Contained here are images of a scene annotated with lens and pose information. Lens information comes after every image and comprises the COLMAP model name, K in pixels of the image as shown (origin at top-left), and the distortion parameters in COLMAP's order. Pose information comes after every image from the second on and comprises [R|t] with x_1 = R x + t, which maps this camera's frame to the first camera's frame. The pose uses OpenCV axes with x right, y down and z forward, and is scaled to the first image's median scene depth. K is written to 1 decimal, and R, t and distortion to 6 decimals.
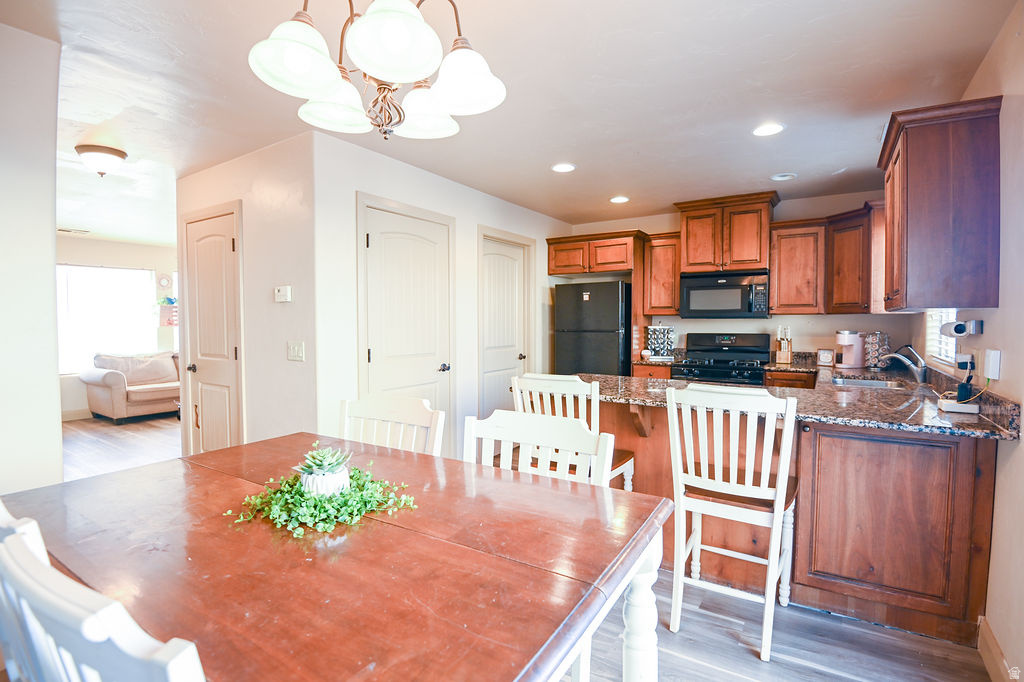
lens RADIAL K [[485.2, 0, 512.0], [0, 485.2, 341.0], [0, 0, 1]] dist [-0.002238, -0.000256]
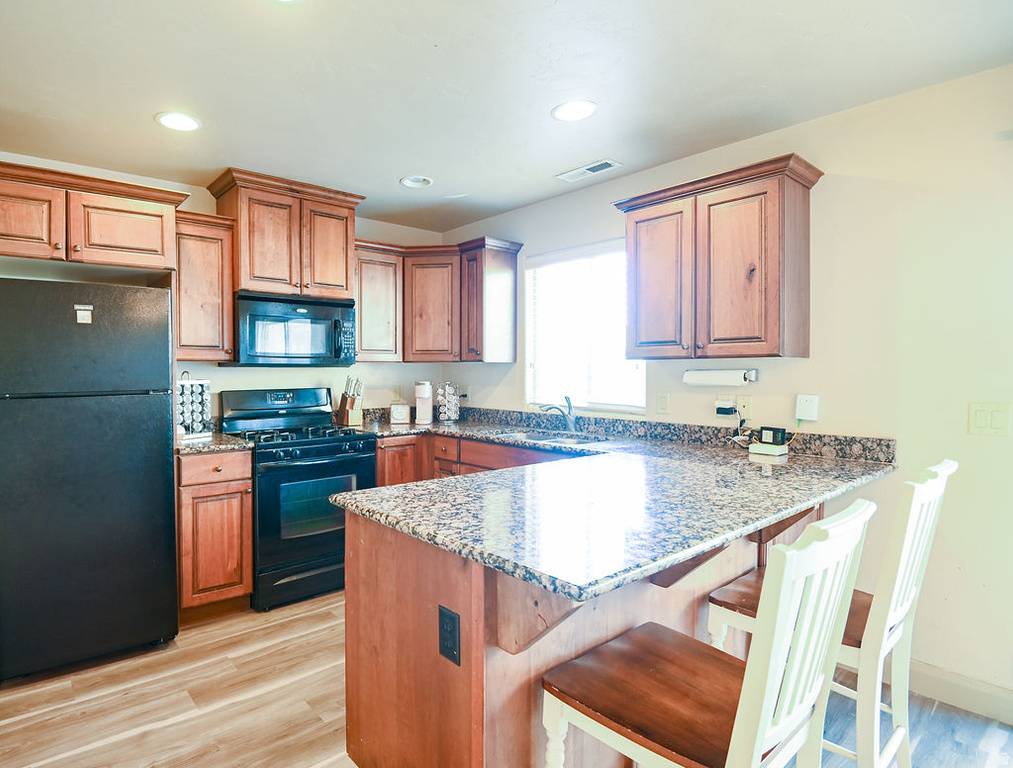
lens RADIAL K [[533.7, 0, 506.5], [0, 533.7, 384.0], [0, 0, 1]] dist [-0.057474, -0.000330]
pose [[0.307551, -0.025070, 0.951201, -0.170287], [0.038811, 0.999151, 0.013785, -0.022151], [-0.950740, 0.032677, 0.308263, 0.522636]]
